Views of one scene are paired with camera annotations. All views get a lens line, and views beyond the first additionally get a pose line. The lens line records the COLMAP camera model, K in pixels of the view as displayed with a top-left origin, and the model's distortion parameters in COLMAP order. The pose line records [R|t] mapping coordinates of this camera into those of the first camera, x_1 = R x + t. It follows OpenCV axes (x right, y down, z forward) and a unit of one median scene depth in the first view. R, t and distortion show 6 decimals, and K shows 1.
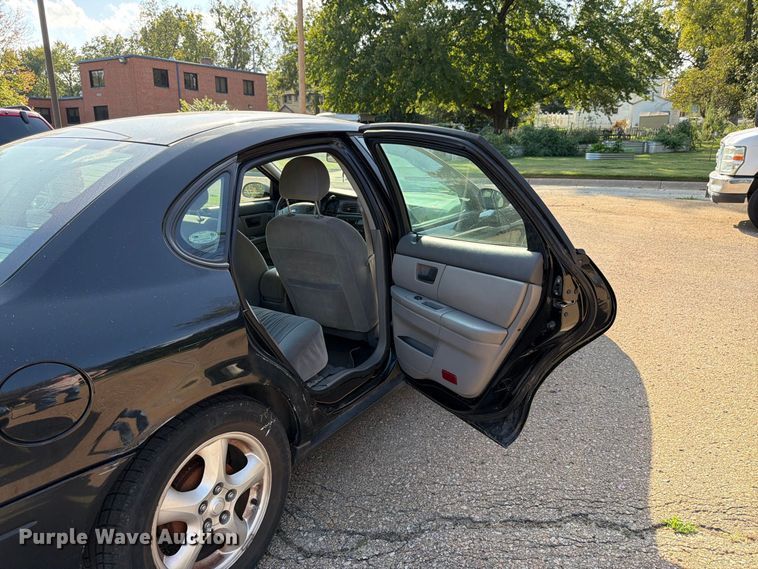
lens RADIAL K [[540.9, 0, 376.4], [0, 540.9, 288.3], [0, 0, 1]] dist [0.011520, -0.018529]
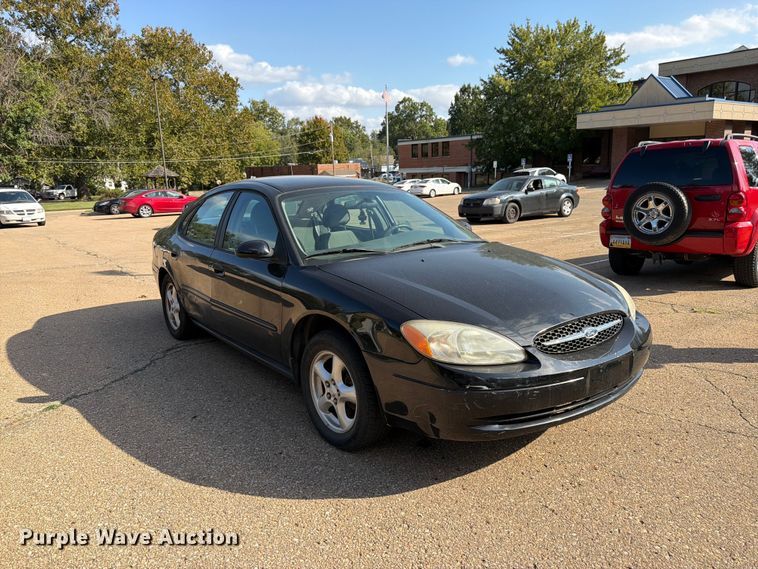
lens RADIAL K [[537.6, 0, 372.9], [0, 537.6, 286.4], [0, 0, 1]] dist [0.028607, -0.042212]
pose [[-0.337353, 0.214167, -0.916693, 0.100654], [-0.209866, 0.932161, 0.295013, -0.040837], [0.917687, 0.291906, -0.269521, 0.133645]]
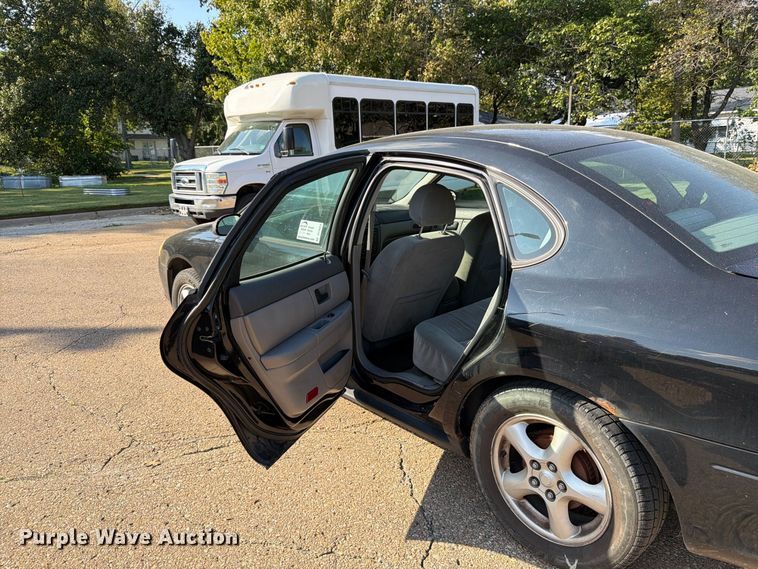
lens RADIAL K [[540.9, 0, 381.6], [0, 540.9, 283.0], [0, 0, 1]] dist [0.011520, -0.018529]
pose [[0.244797, -0.213251, 0.945832, -0.104076], [0.288456, 0.947359, 0.138938, -0.016775], [-0.925671, 0.238820, 0.293424, 0.068458]]
